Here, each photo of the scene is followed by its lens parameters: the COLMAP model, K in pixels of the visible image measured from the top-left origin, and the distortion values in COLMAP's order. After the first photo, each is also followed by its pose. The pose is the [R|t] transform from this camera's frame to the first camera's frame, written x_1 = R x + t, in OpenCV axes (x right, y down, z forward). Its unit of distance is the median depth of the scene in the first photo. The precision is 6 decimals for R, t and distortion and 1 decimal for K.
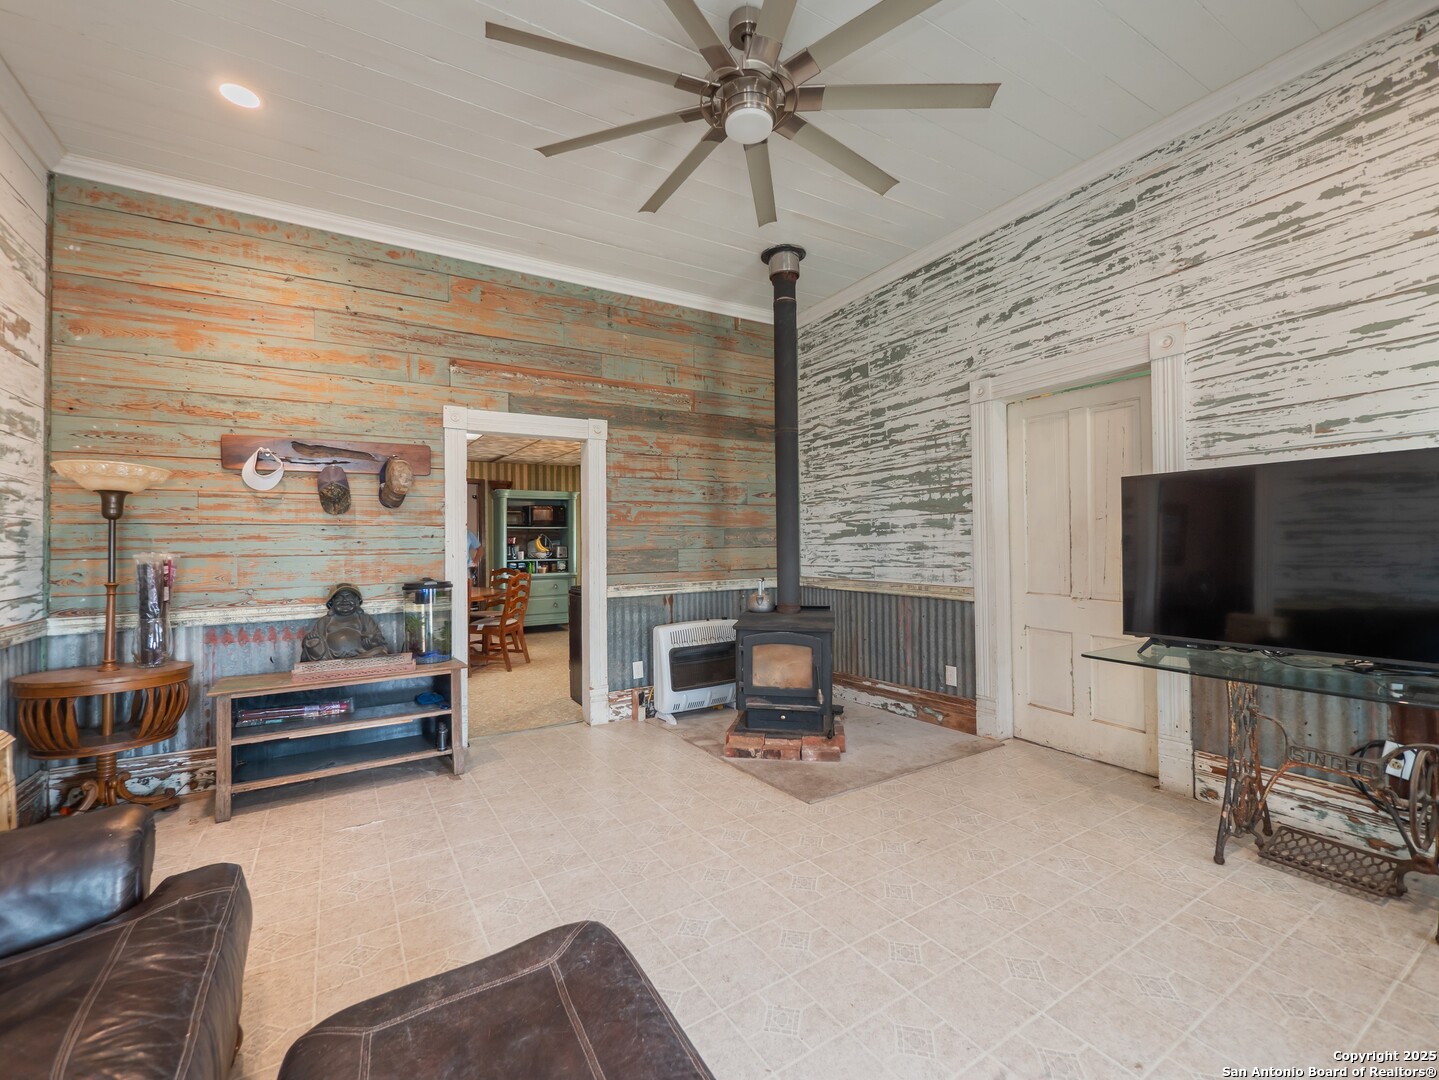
lens RADIAL K [[607.9, 0, 701.8], [0, 607.9, 531.8], [0, 0, 1]] dist [-0.003688, -0.000647]
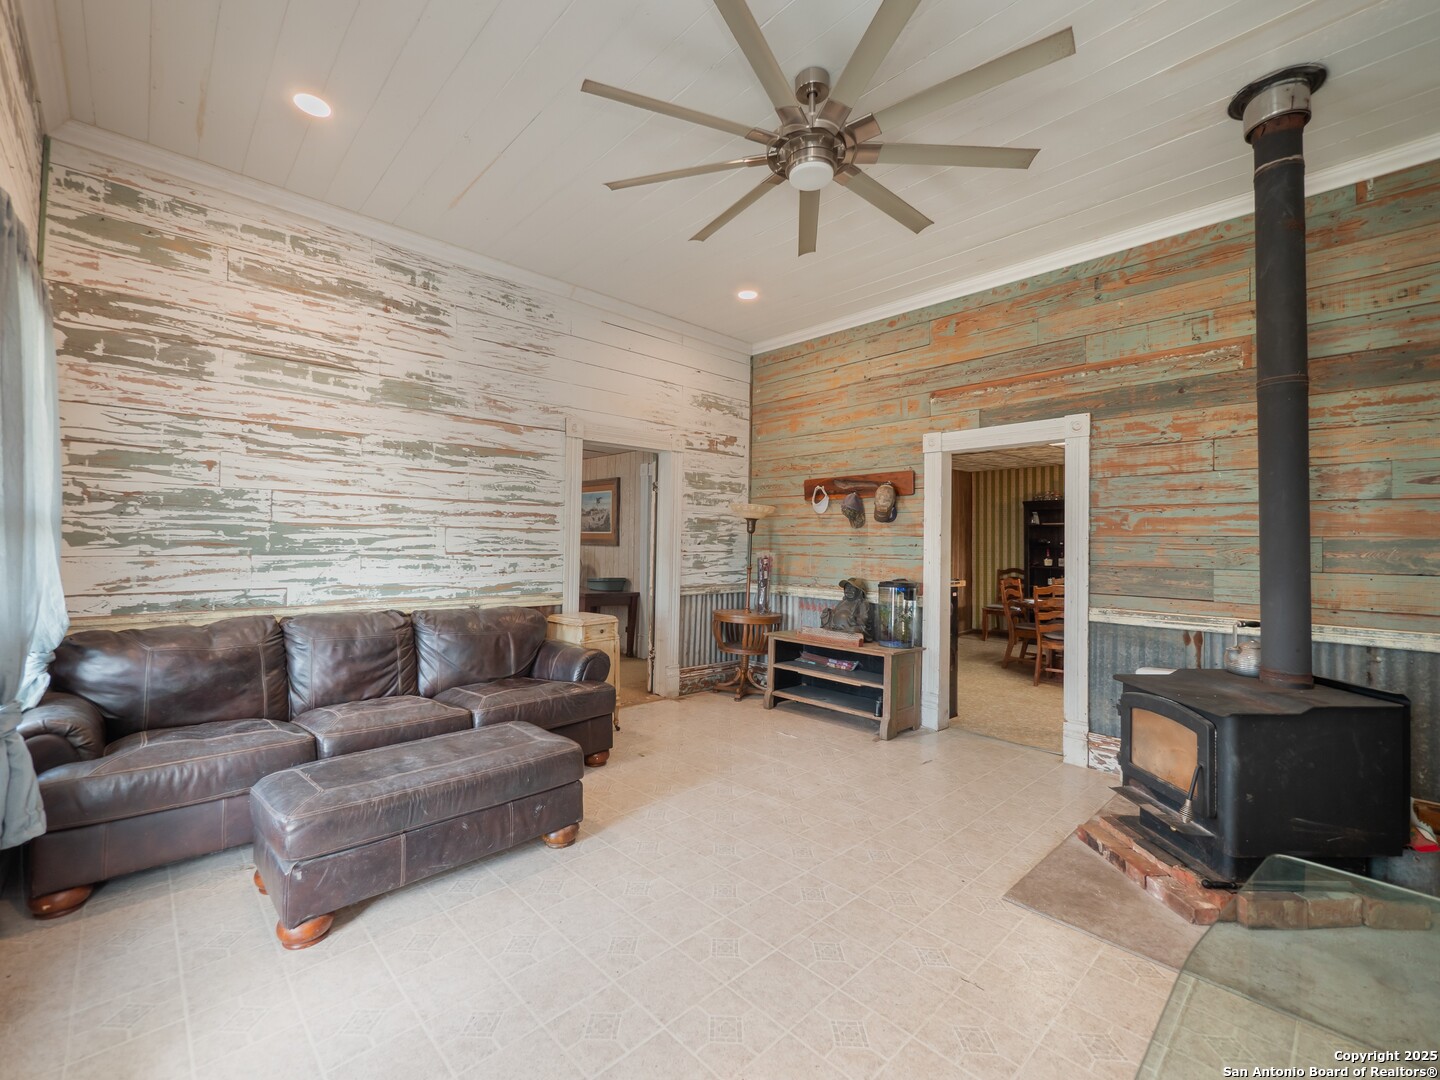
lens RADIAL K [[596.9, 0, 703.4], [0, 596.9, 530.5], [0, 0, 1]] dist [-0.014920, 0.000061]
pose [[0.218841, -0.003436, -0.975754, 0.599335], [-0.001044, 0.999992, -0.003755, -0.016207], [0.975760, 0.001840, 0.218836, 0.326181]]
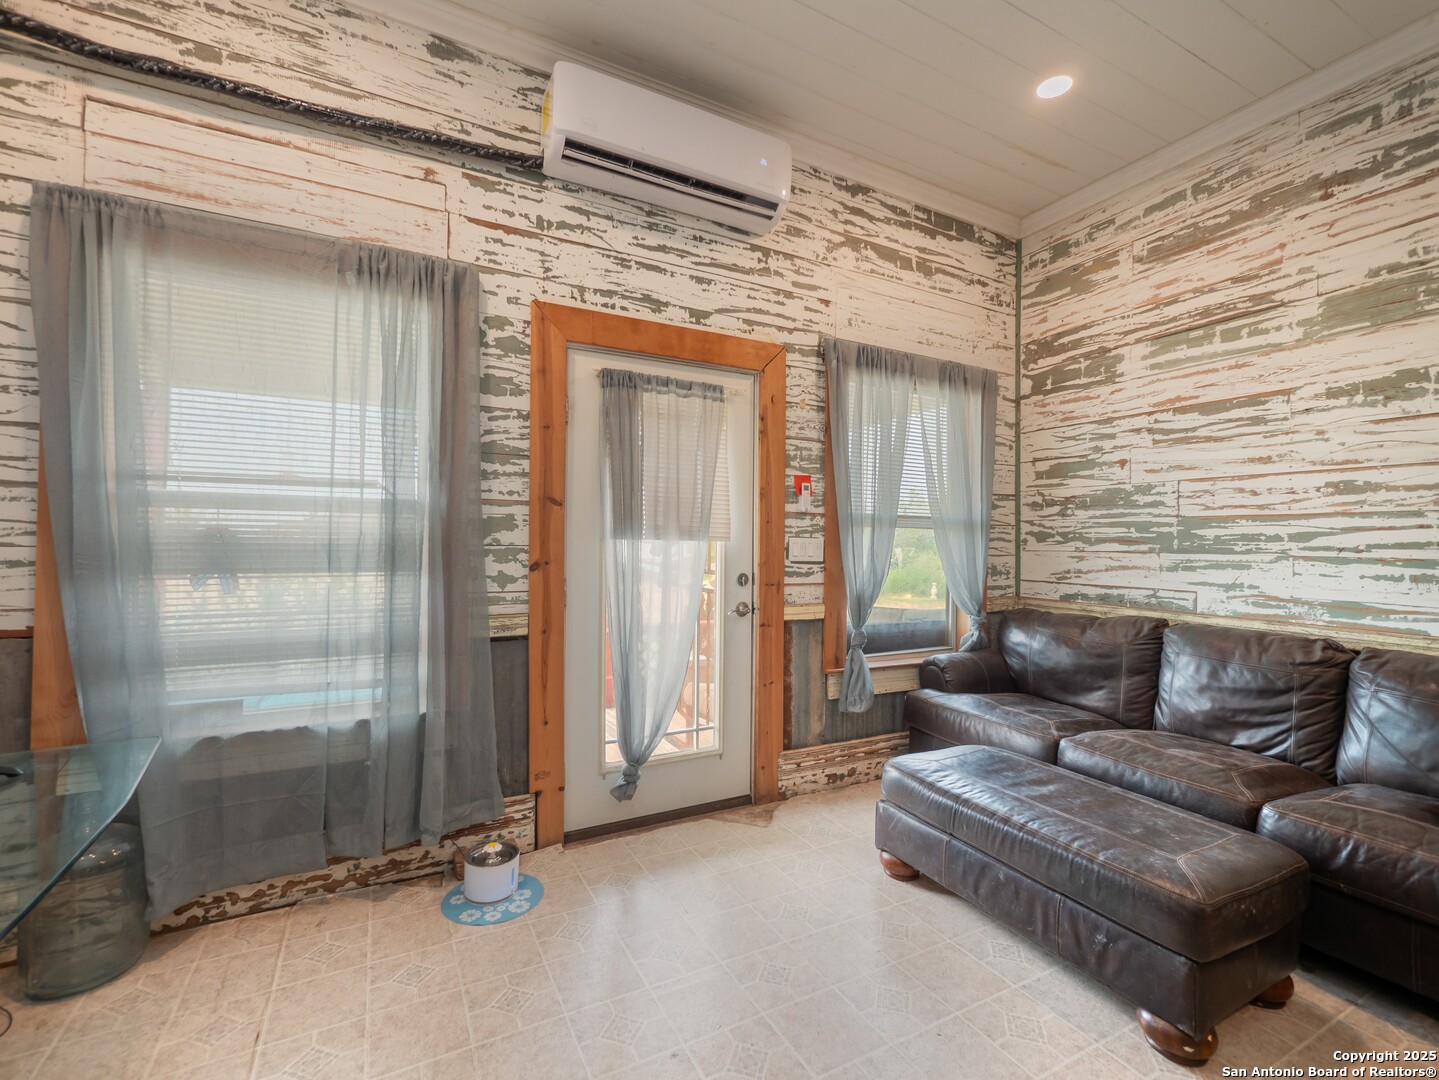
lens RADIAL K [[607.9, 0, 701.8], [0, 607.9, 531.8], [0, 0, 1]] dist [-0.003688, -0.000647]
pose [[-0.999093, 0.005561, 0.042226, 0.233464], [0.004559, 0.999707, -0.023790, 0.003439], [-0.042346, -0.023576, -0.998825, 0.694256]]
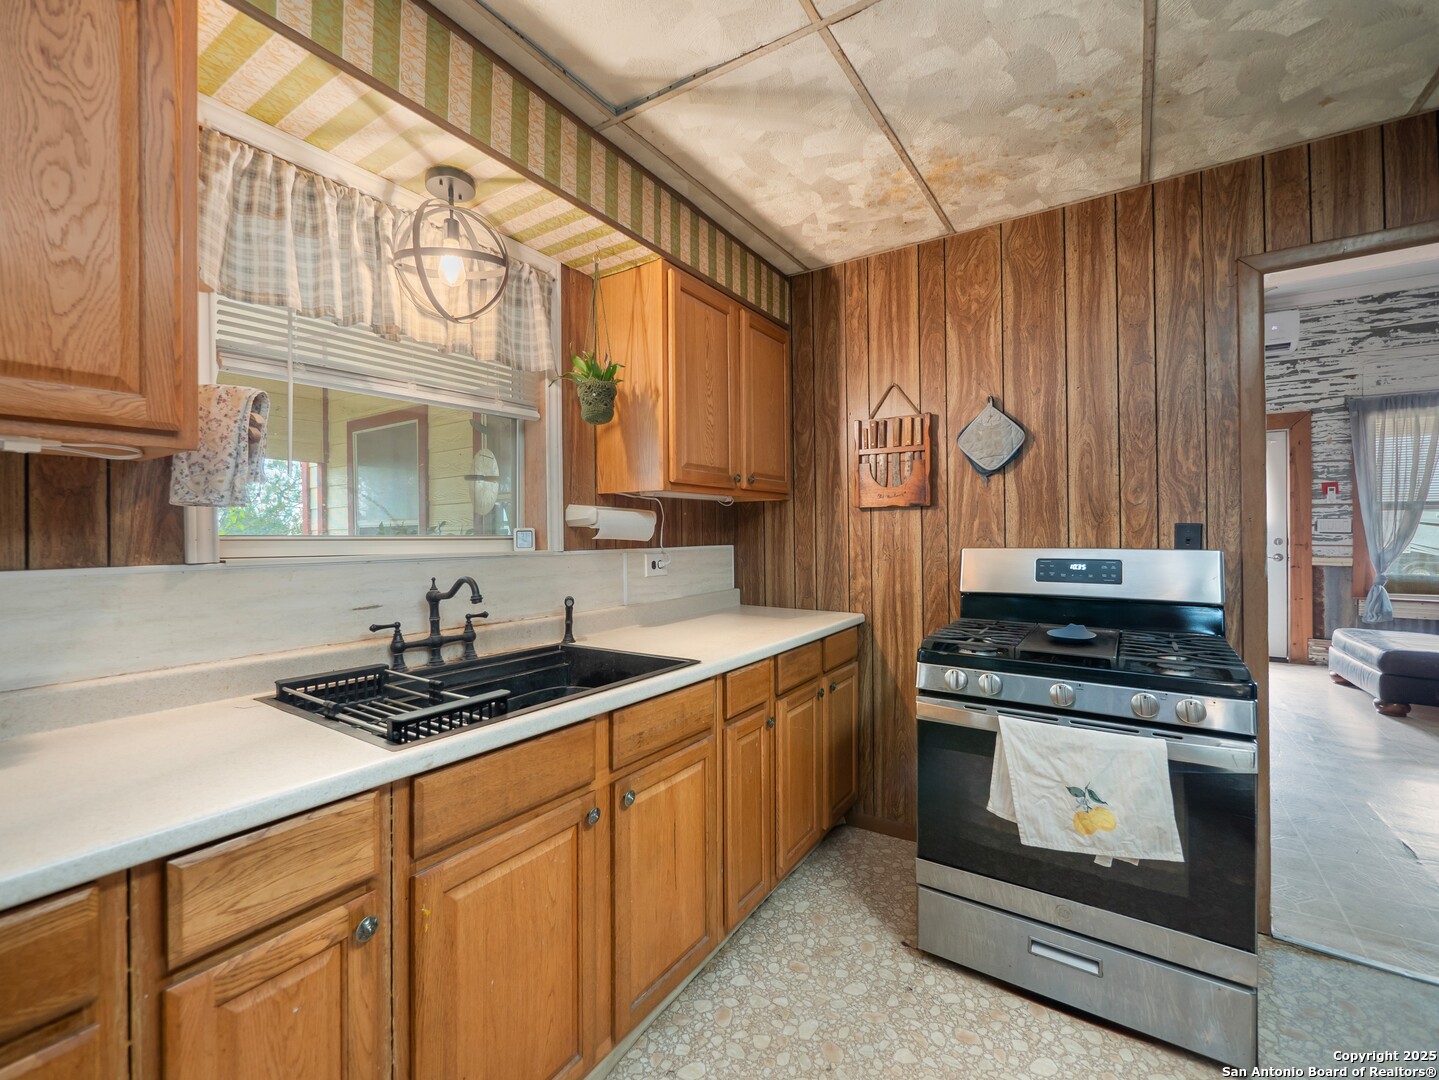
lens RADIAL K [[607.9, 0, 701.8], [0, 607.9, 531.8], [0, 0, 1]] dist [-0.003688, -0.000647]
pose [[-0.430481, 0.012773, 0.902509, -0.458132], [-0.000027, 0.999900, -0.014164, 0.040959], [-0.902600, -0.006122, -0.430437, 1.721907]]
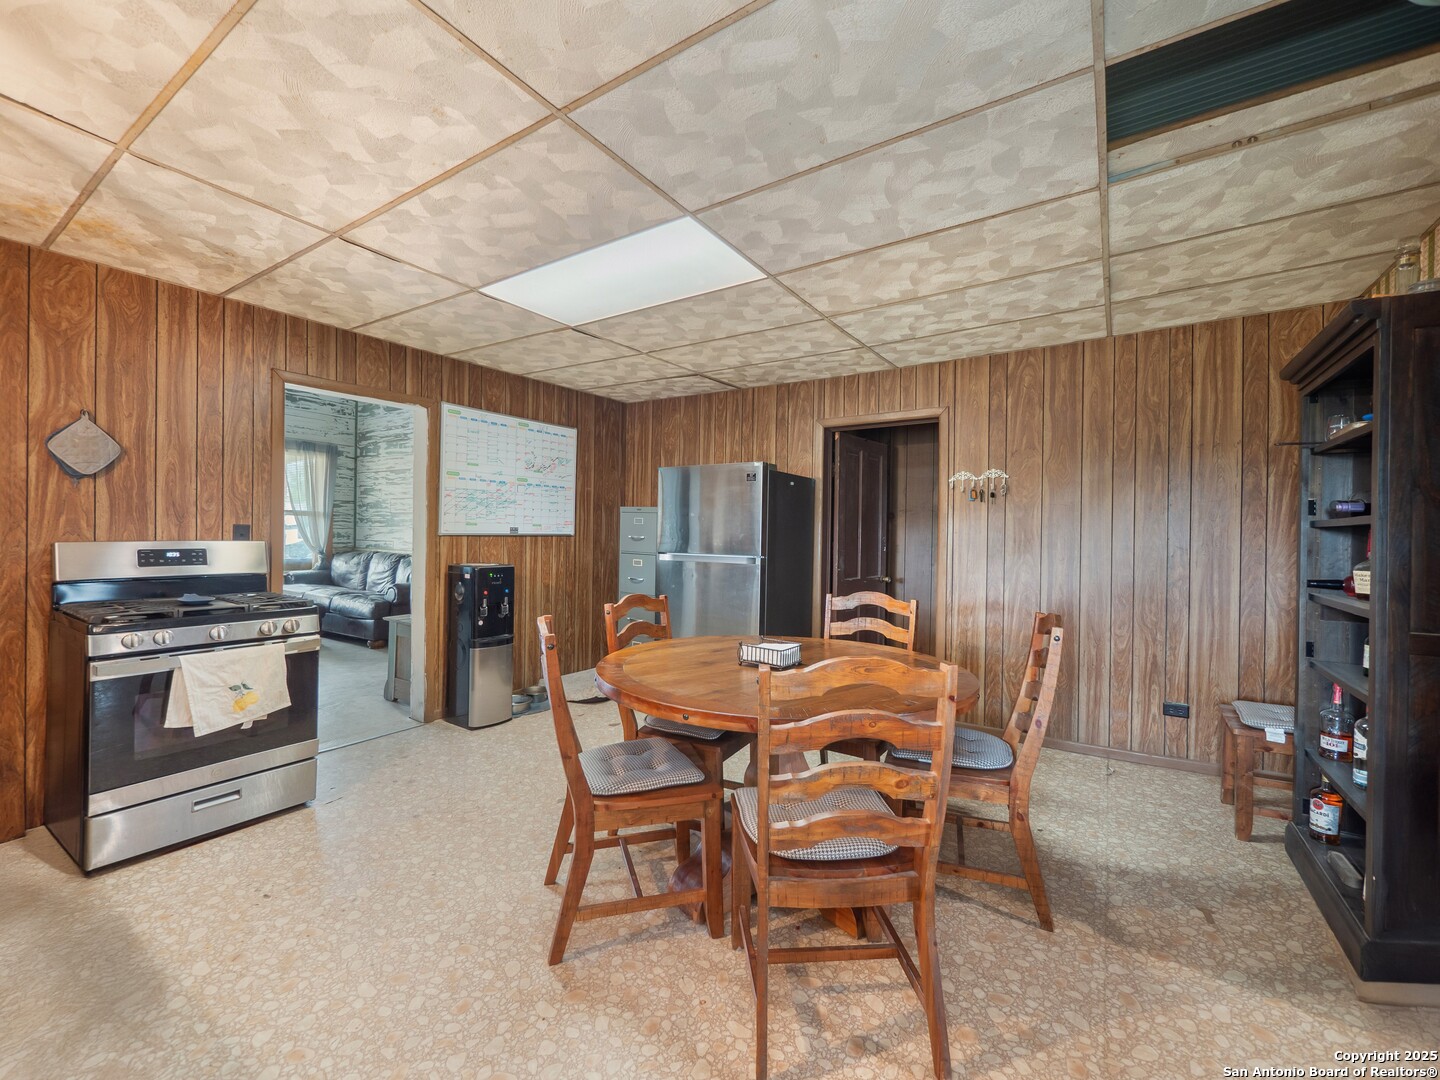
lens RADIAL K [[608.3, 0, 702.3], [0, 608.3, 531.8], [0, 0, 1]] dist [-0.003688, -0.000647]
pose [[-0.901859, 0.000670, -0.432030, -0.382123], [0.002623, 0.999989, -0.003925, 0.041406], [0.432023, -0.004673, -0.901851, 2.099545]]
